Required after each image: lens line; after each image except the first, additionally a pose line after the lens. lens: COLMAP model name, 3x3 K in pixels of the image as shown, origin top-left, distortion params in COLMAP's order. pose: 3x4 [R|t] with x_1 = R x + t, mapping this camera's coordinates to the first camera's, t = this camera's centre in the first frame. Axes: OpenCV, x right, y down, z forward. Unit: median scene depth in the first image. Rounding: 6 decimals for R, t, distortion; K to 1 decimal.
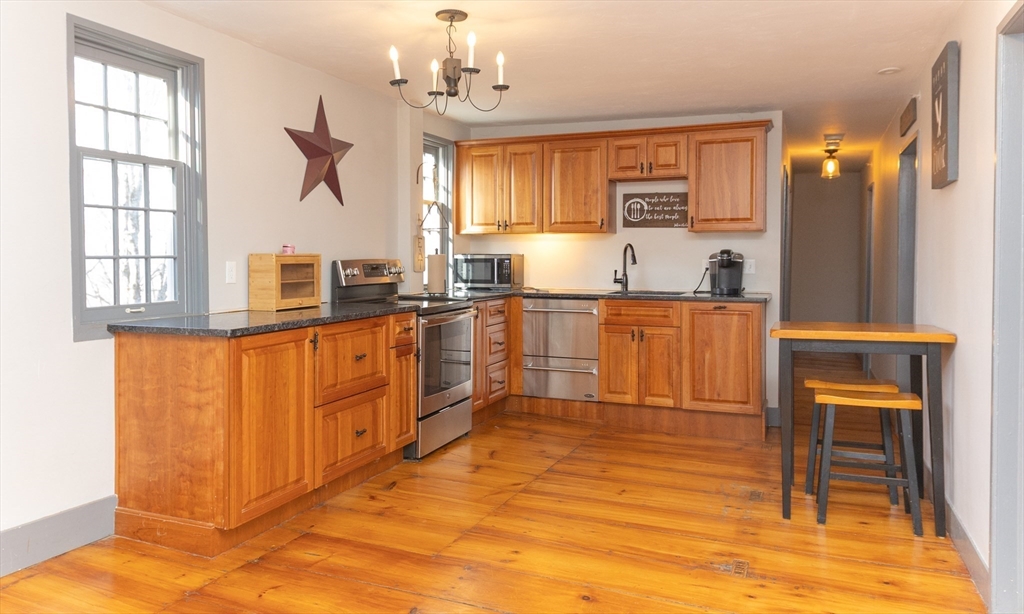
lens RADIAL K [[687.1, 0, 512.6], [0, 687.1, 270.3], [0, 0, 1]] dist [0.000499, 0.001085]
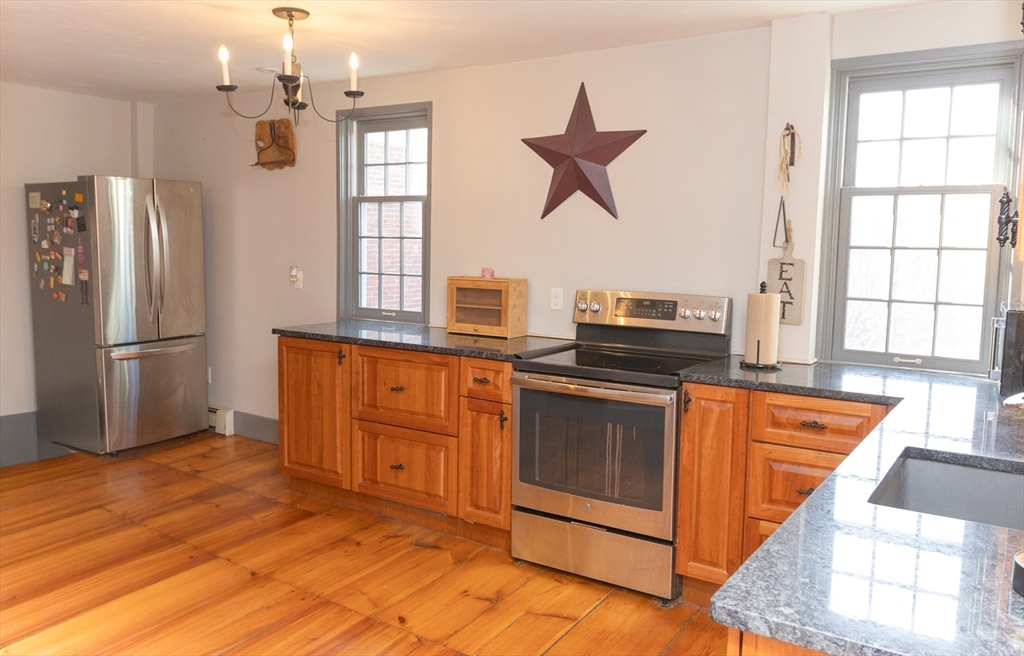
lens RADIAL K [[789.1, 0, 512.0], [0, 789.1, 328.0], [0, 0, 1]] dist [0.000588, -0.001706]
pose [[-0.171767, 0.102879, -0.979751, 0.801684], [-0.042042, 0.992861, 0.111626, -0.084803], [0.984240, 0.060364, -0.166215, 1.318453]]
